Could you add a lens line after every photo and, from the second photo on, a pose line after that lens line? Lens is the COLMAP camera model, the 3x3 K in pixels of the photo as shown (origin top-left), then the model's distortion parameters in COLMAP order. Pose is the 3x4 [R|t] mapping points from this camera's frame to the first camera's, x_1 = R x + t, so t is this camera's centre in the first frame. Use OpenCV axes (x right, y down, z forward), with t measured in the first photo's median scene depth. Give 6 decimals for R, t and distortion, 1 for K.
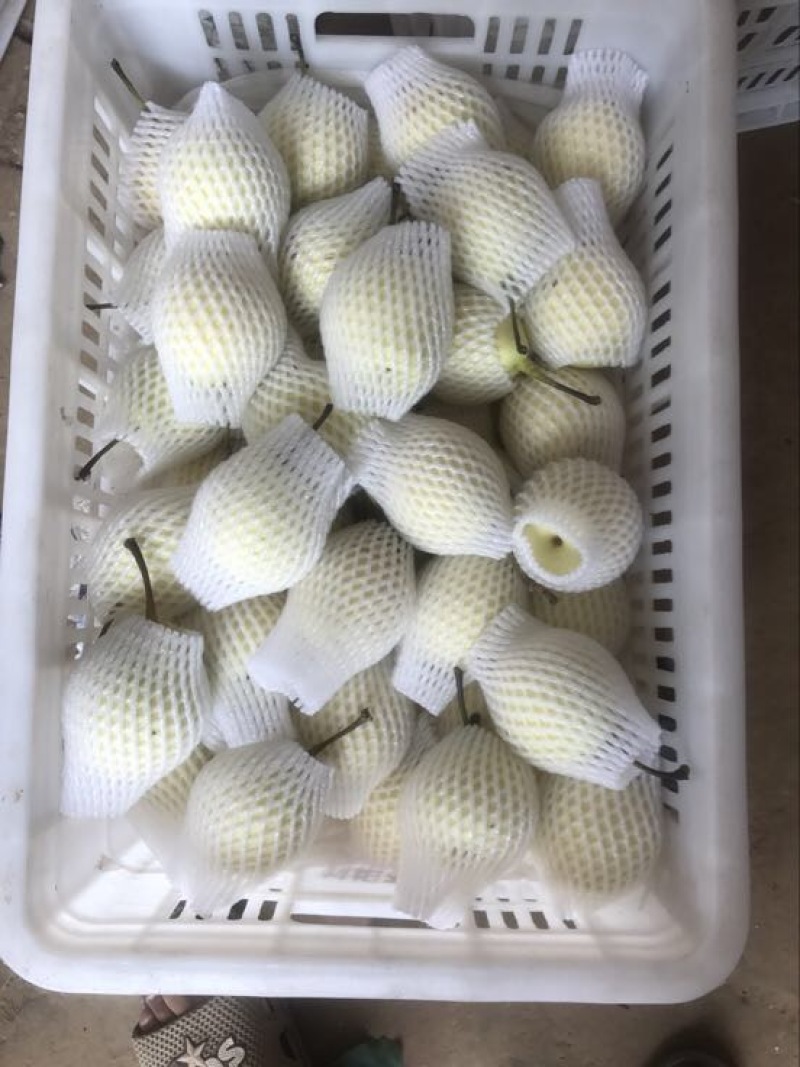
lens RADIAL K [[957.2, 0, 400.0], [0, 957.2, 533.5], [0, 0, 1]] dist [0.043286, -0.006059]
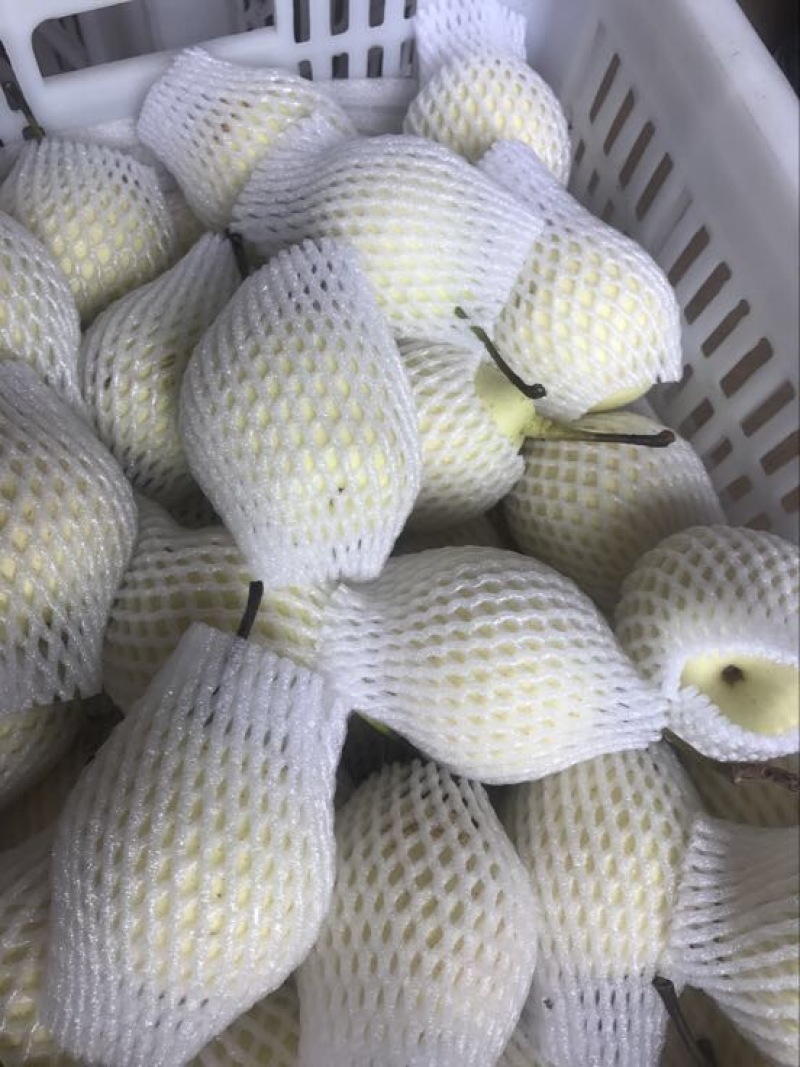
lens RADIAL K [[926.7, 0, 414.6], [0, 926.7, 526.3], [0, 0, 1]] dist [0.003651, -0.011630]
pose [[0.926443, -0.333805, 0.174007, -0.067331], [0.364400, 0.911211, -0.192112, -0.033252], [-0.094430, 0.241389, 0.965823, 0.477417]]
